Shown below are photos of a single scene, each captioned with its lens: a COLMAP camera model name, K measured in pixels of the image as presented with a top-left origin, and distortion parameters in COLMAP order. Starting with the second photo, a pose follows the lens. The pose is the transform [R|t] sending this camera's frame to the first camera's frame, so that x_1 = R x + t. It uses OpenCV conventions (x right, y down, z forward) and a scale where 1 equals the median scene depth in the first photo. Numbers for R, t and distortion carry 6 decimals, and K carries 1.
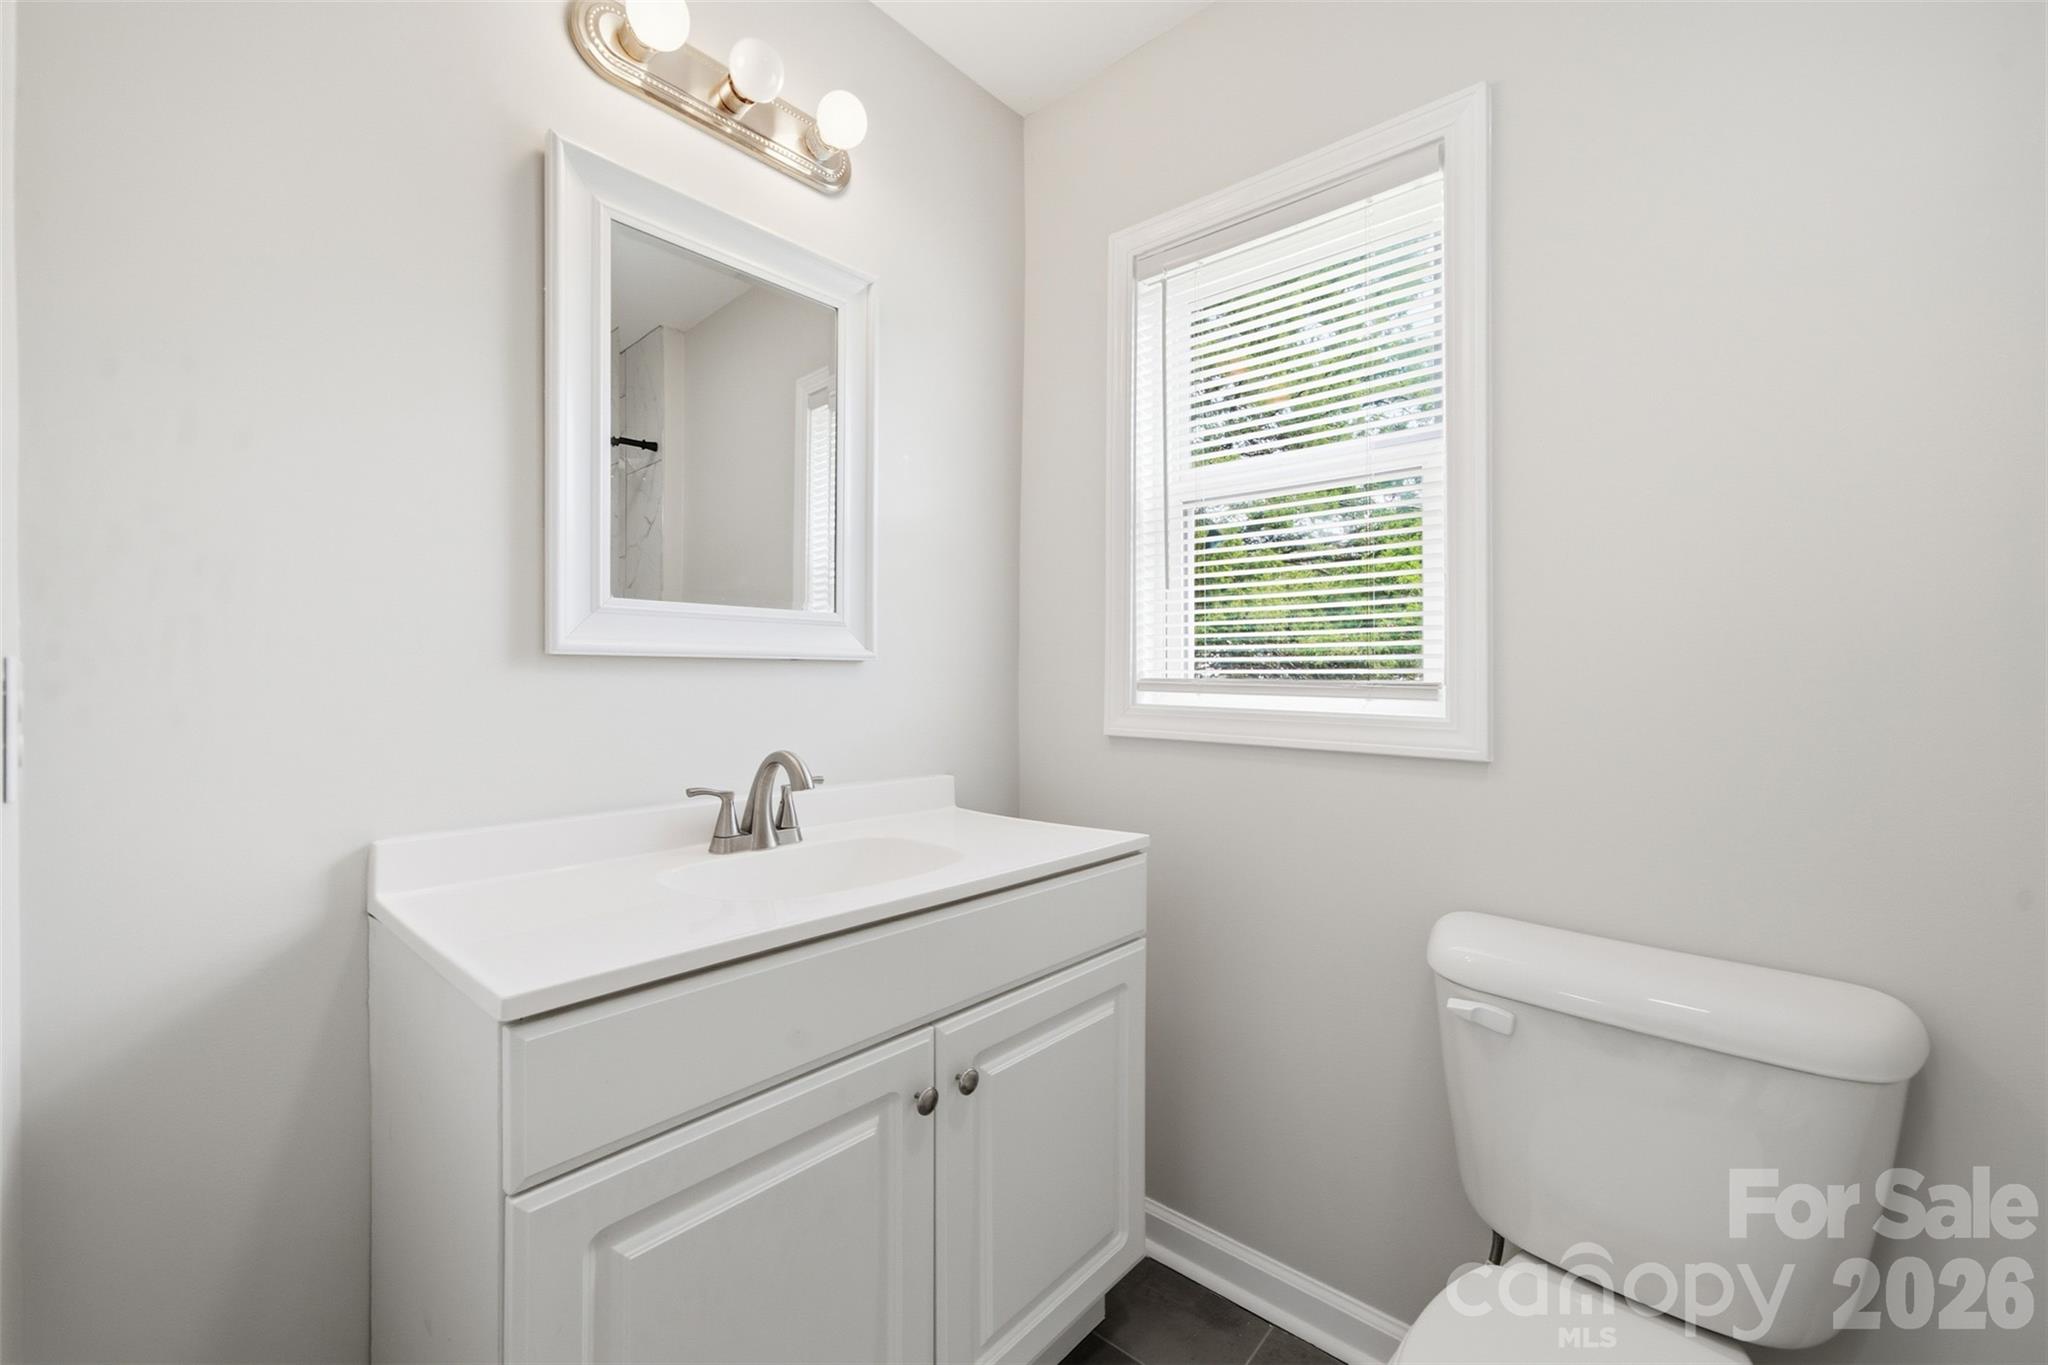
lens RADIAL K [[836.9, 0, 1027.7], [0, 836.9, 674.8], [0, 0, 1]] dist [-0.009382, 0.000869]
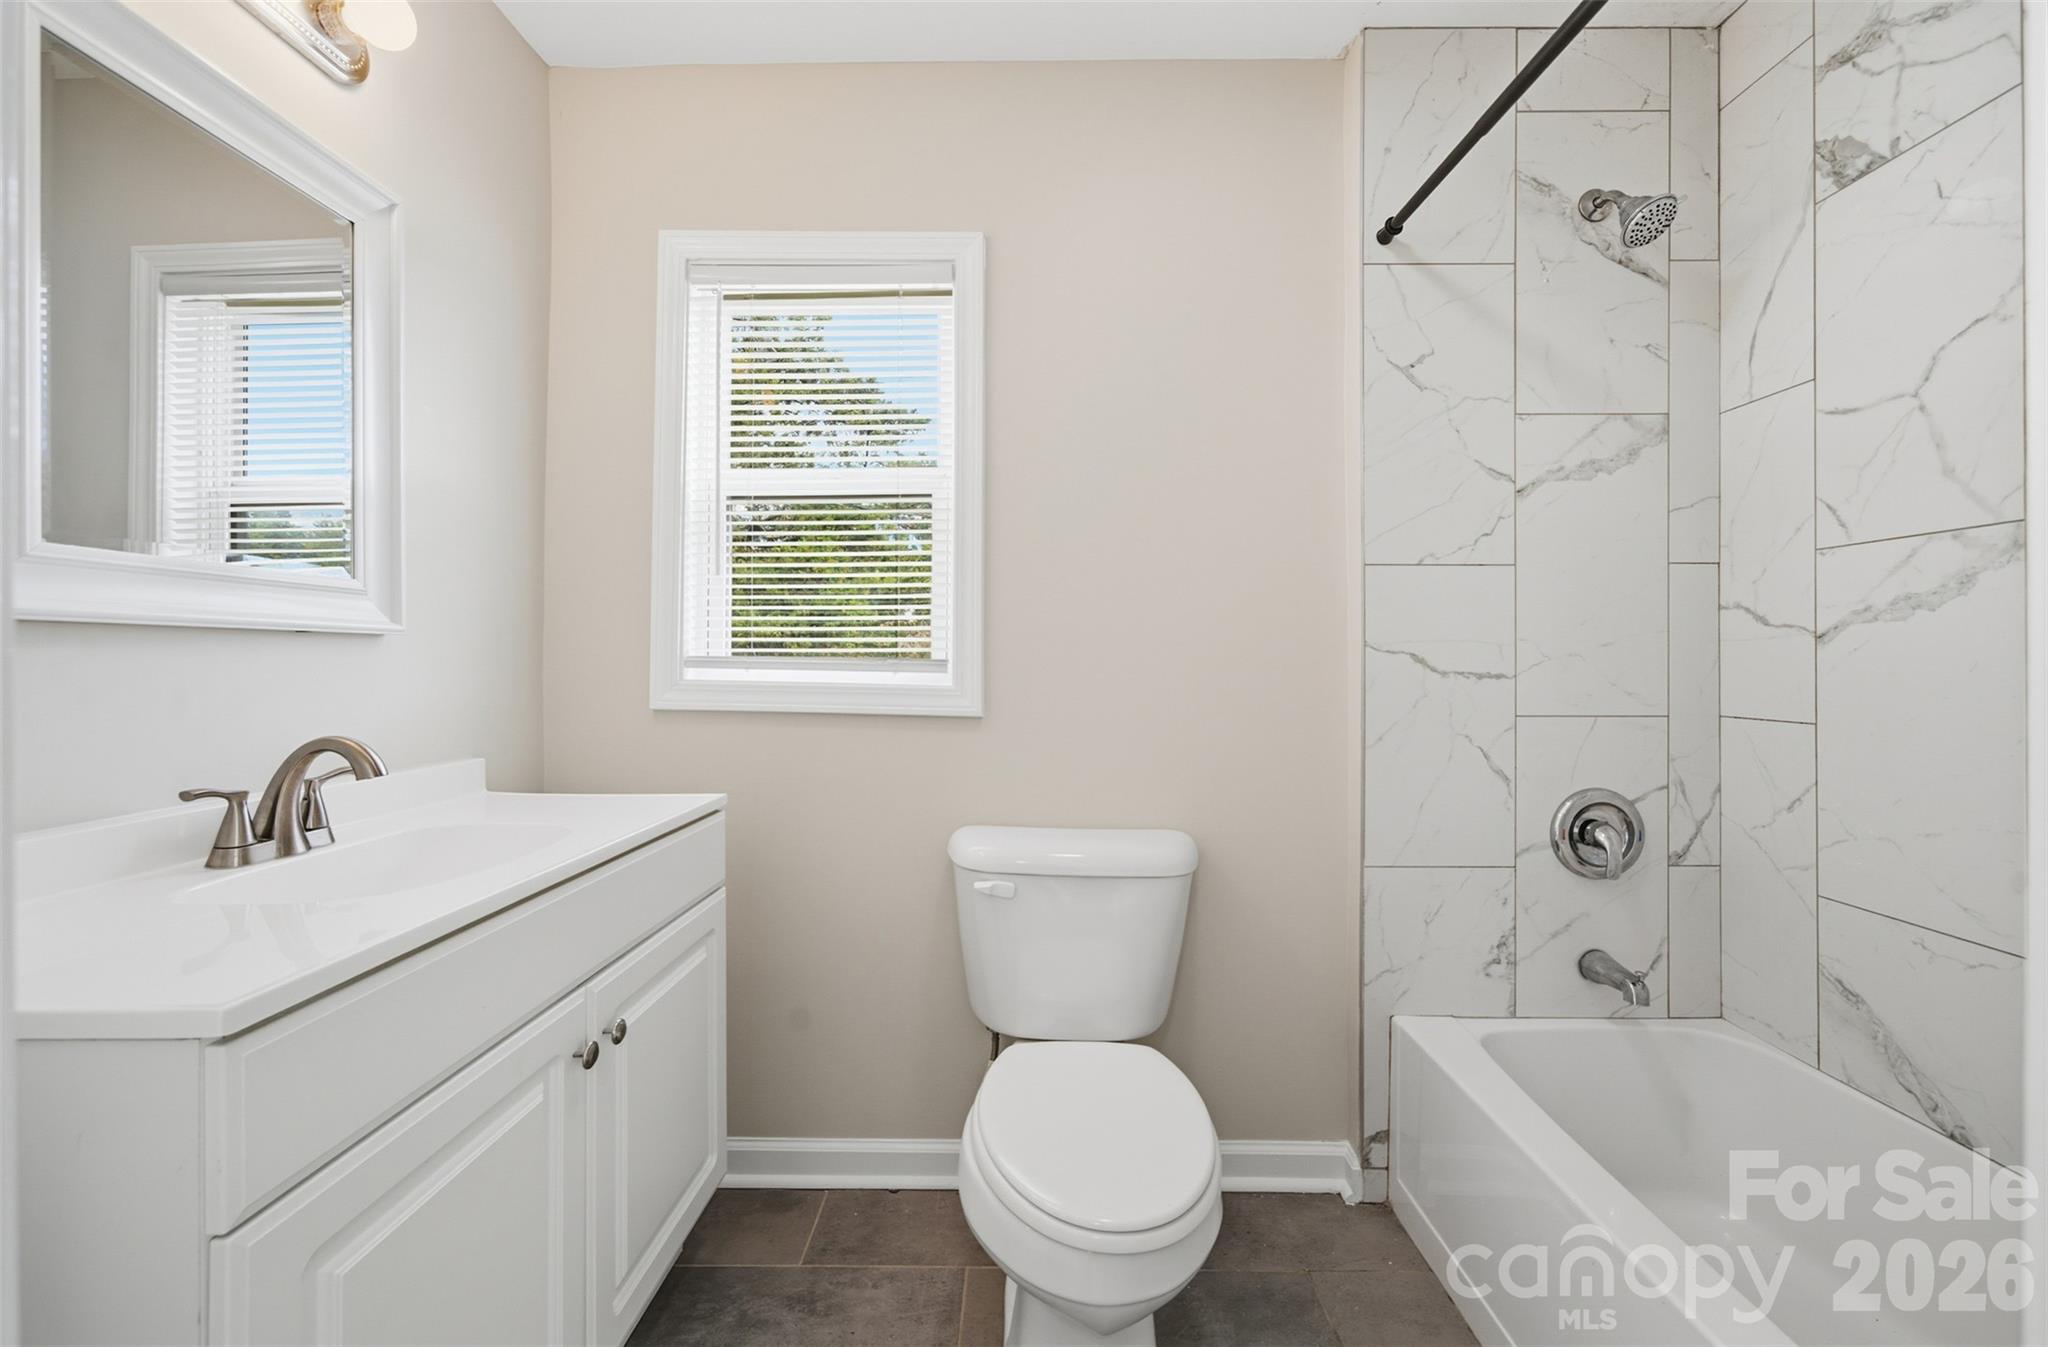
lens RADIAL K [[827.2, 0, 1029.5], [0, 827.2, 654.8], [0, 0, 1]] dist [0.002928, 0.000151]
pose [[0.761976, 0.004941, 0.647587, -0.279263], [-0.004960, 0.999986, -0.001794, 0.003902], [-0.647586, -0.001845, 0.761990, -0.114571]]
